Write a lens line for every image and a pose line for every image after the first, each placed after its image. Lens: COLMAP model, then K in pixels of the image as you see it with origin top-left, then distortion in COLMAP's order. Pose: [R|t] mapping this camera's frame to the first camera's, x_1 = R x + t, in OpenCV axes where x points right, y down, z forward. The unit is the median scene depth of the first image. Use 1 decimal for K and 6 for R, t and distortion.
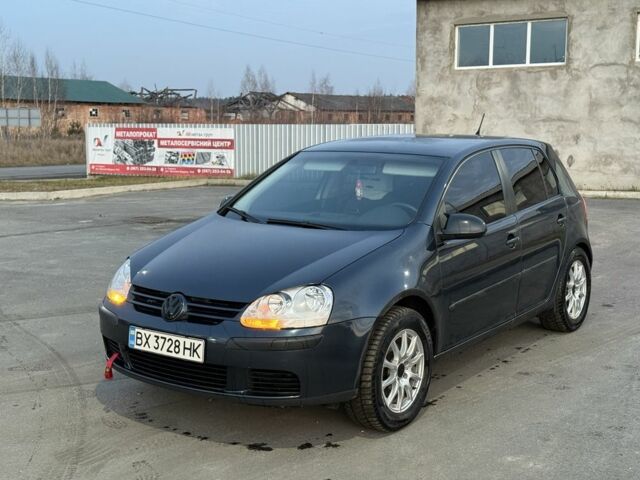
lens RADIAL K [[876.8, 0, 321.3], [0, 876.8, 241.0], [0, 0, 1]] dist [0.099915, 0.000000]
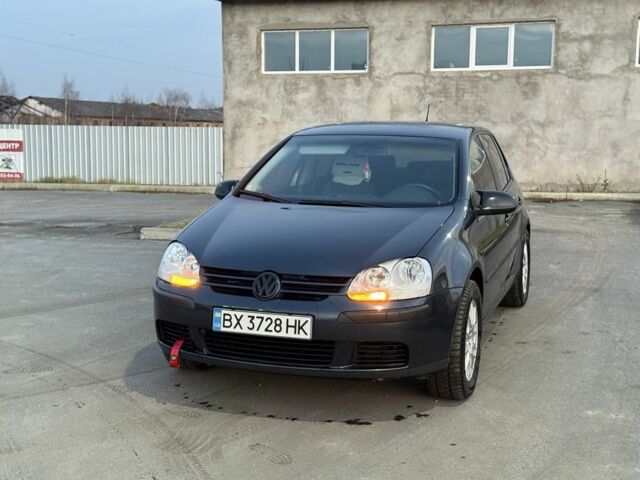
lens RADIAL K [[876.8, 0, 322.0], [0, 876.8, 240.5], [0, 0, 1]] dist [0.099915, 0.000000]
pose [[0.960819, -0.026573, 0.275900, -0.329426], [0.029418, 0.999548, -0.006179, 0.029024], [-0.275611, 0.014053, 0.961166, 0.044900]]
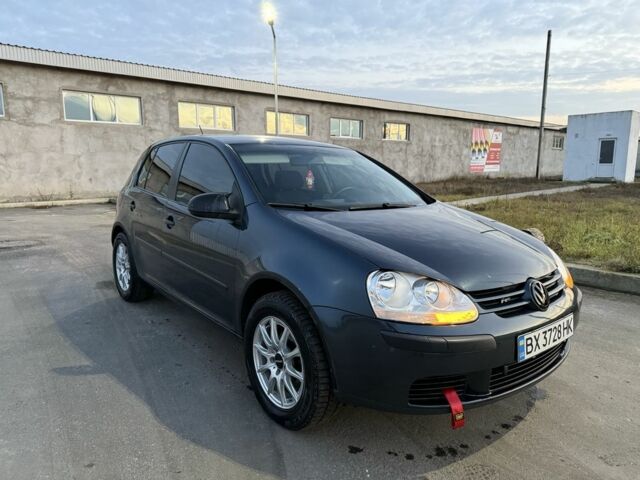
lens RADIAL K [[453.7, 0, 321.1], [0, 453.7, 240.5], [0, 0, 1]] dist [0.007637, -0.013664]
pose [[0.279470, -0.153689, 0.947774, -0.581555], [0.127777, 0.984279, 0.121931, -0.056962], [-0.951614, 0.087028, 0.294714, 0.938234]]
